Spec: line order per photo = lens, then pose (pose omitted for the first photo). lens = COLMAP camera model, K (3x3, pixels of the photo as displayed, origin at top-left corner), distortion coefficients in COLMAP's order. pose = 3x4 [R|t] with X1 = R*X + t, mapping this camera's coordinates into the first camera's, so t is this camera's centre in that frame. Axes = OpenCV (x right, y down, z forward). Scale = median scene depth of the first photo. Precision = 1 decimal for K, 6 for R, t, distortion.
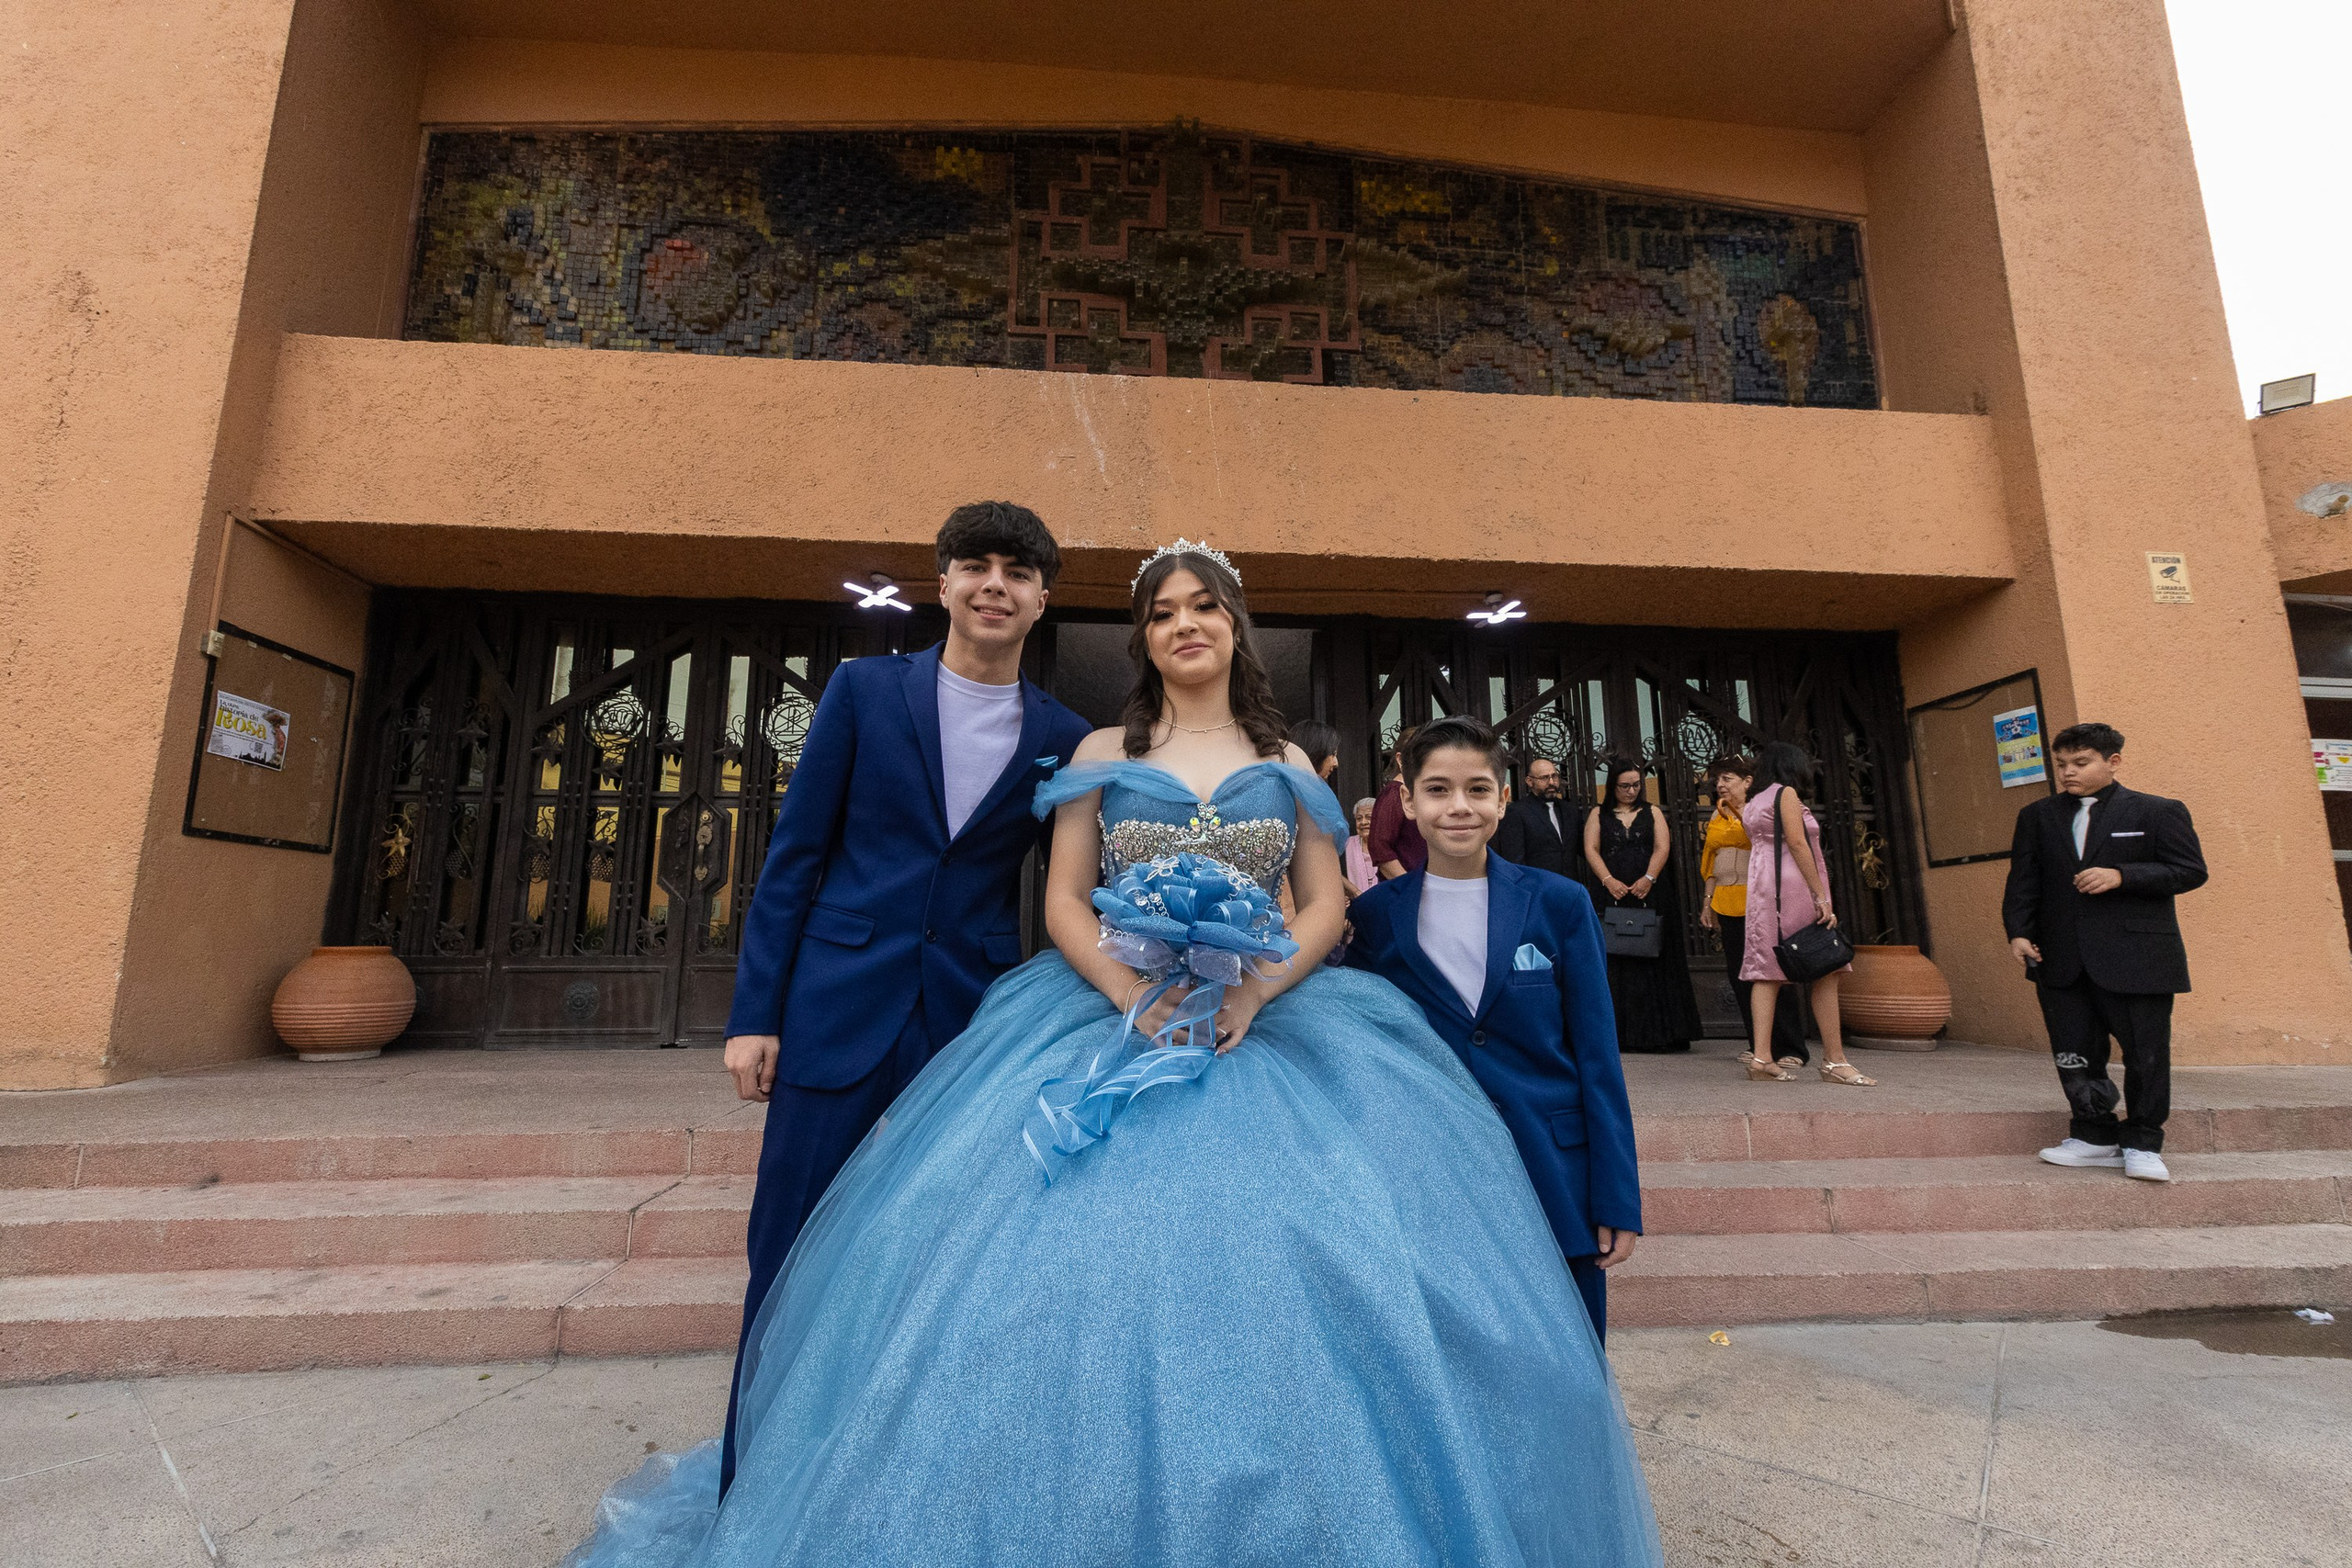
lens RADIAL K [[1027.0, 0, 1178.4], [0, 1027.0, 788.6], [0, 0, 1]] dist [0.003101, -0.001523]
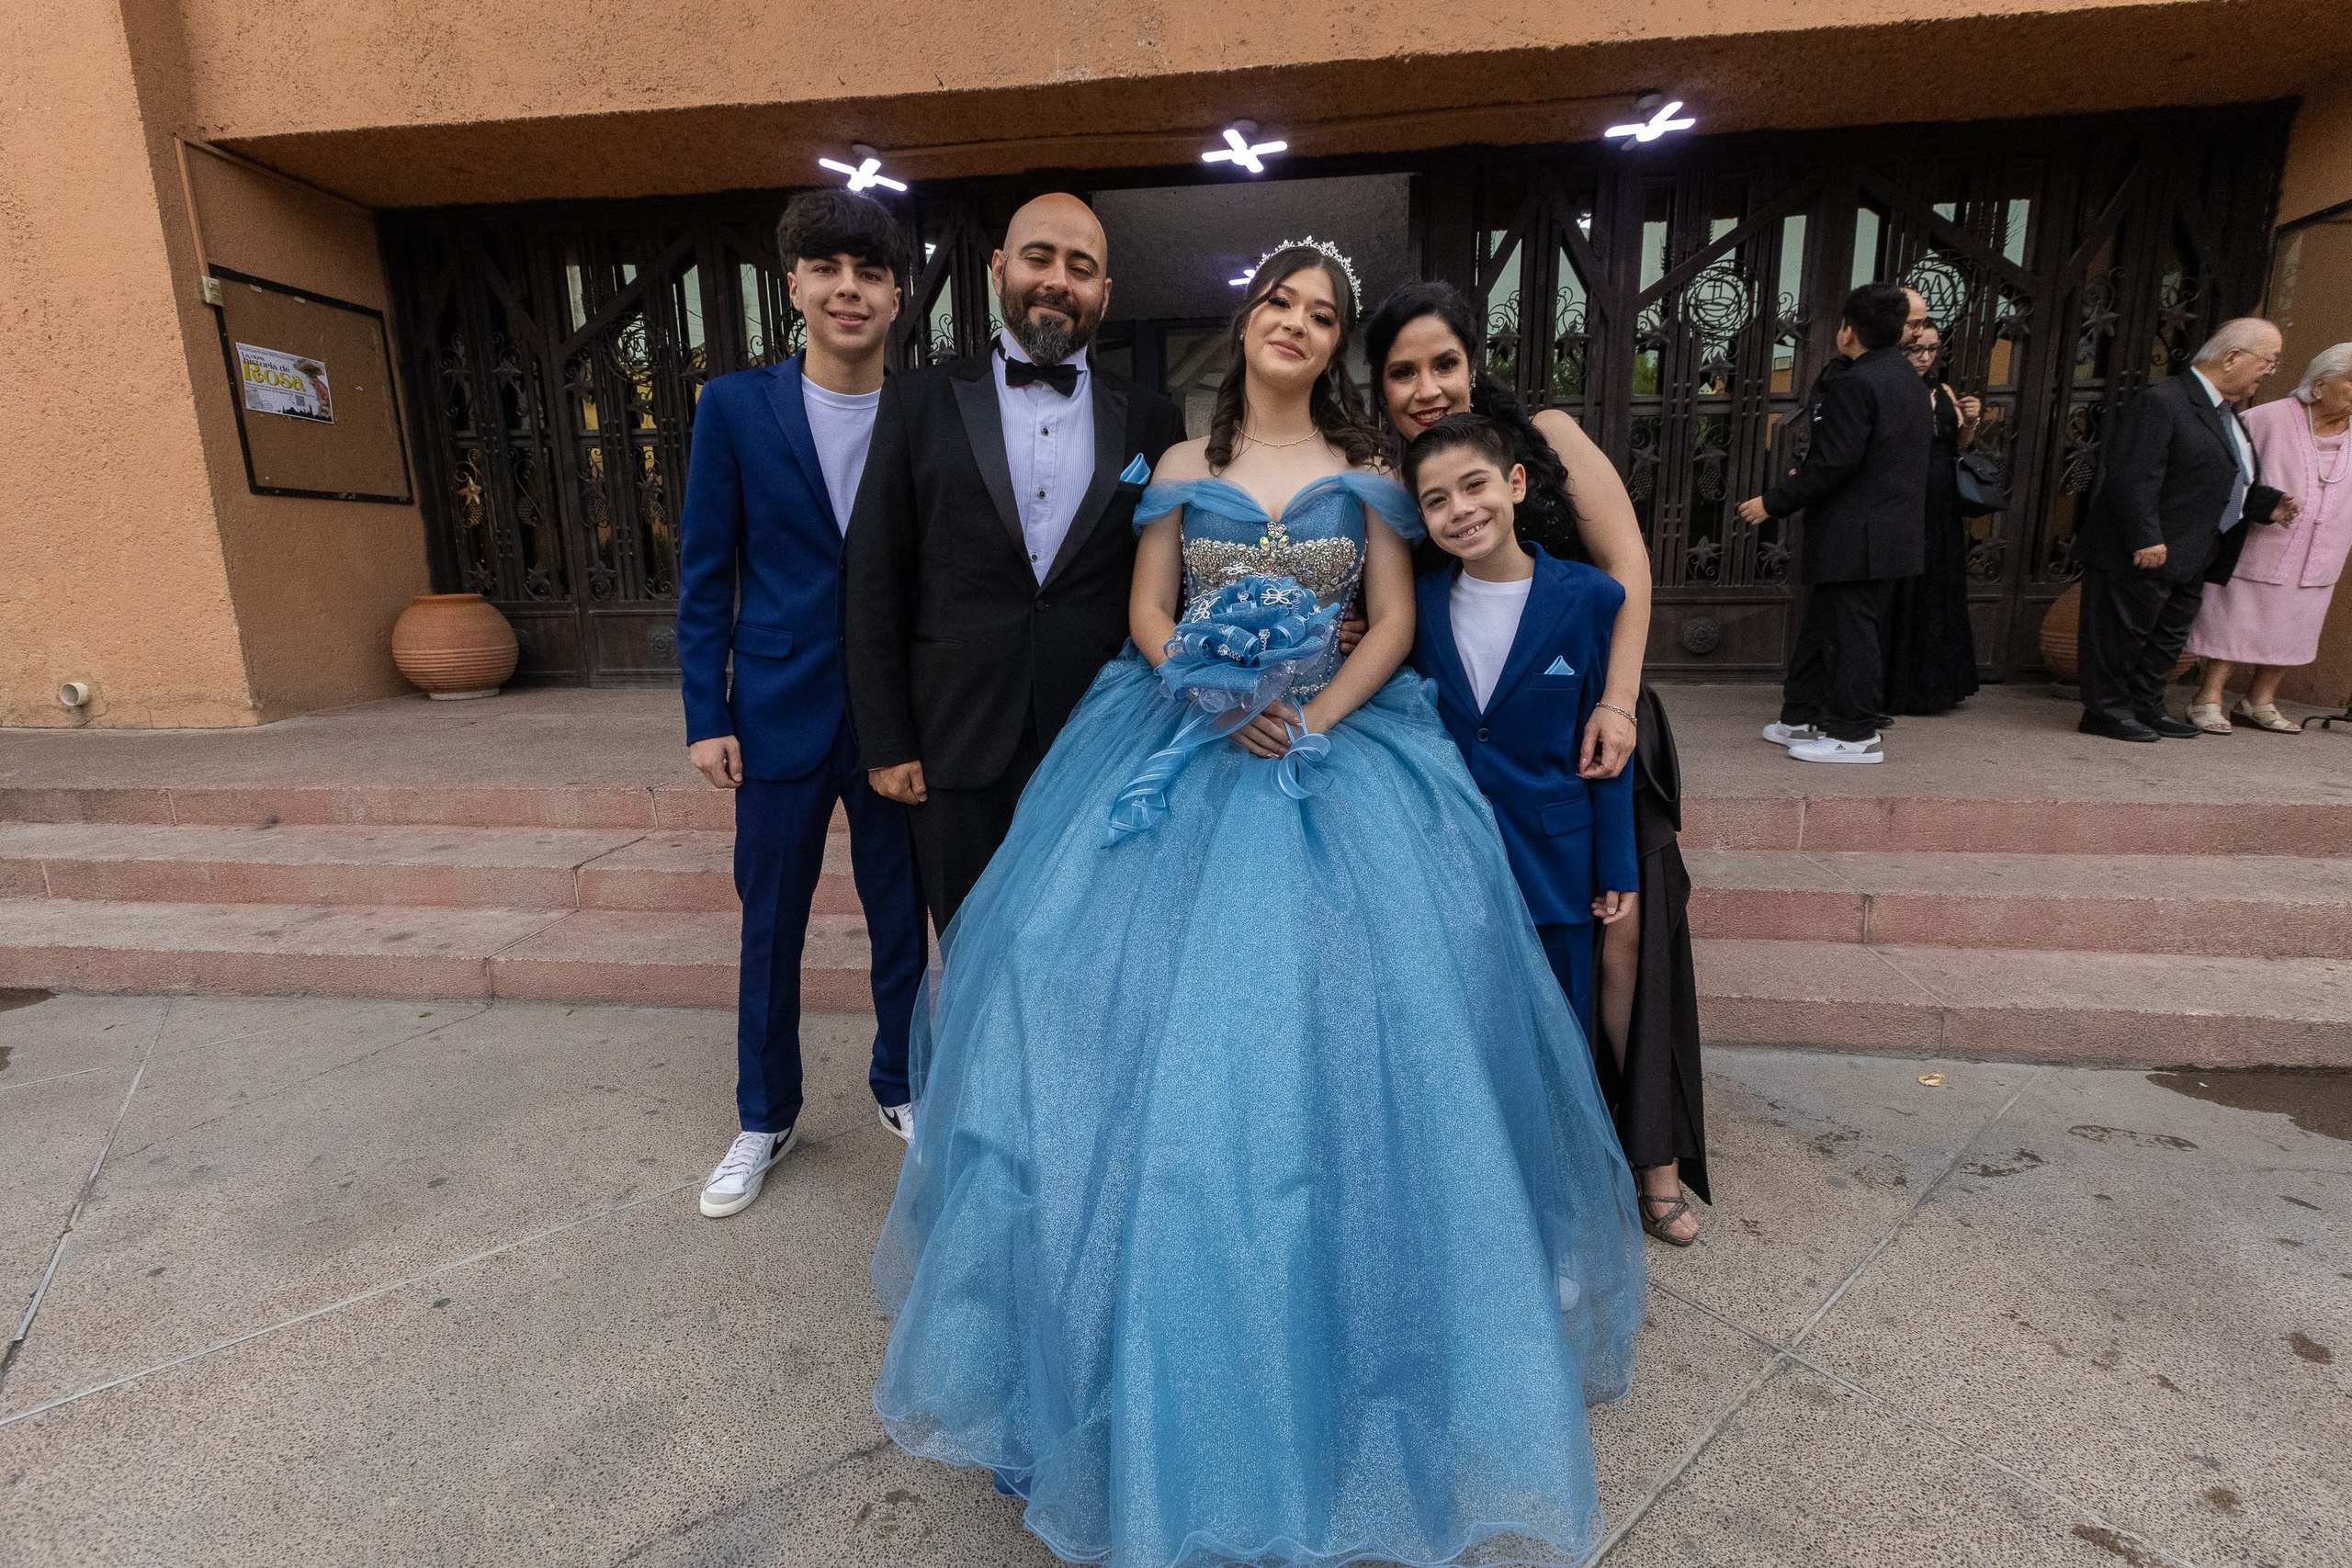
lens RADIAL K [[1027.0, 0, 1176.8], [0, 1027.0, 778.9], [0, 0, 1]] dist [0.003101, -0.001523]
pose [[0.980584, 0.024650, -0.194544, 0.155488], [0.046229, 0.935050, 0.351488, -0.007890], [0.190573, -0.353657, 0.915756, 0.109601]]
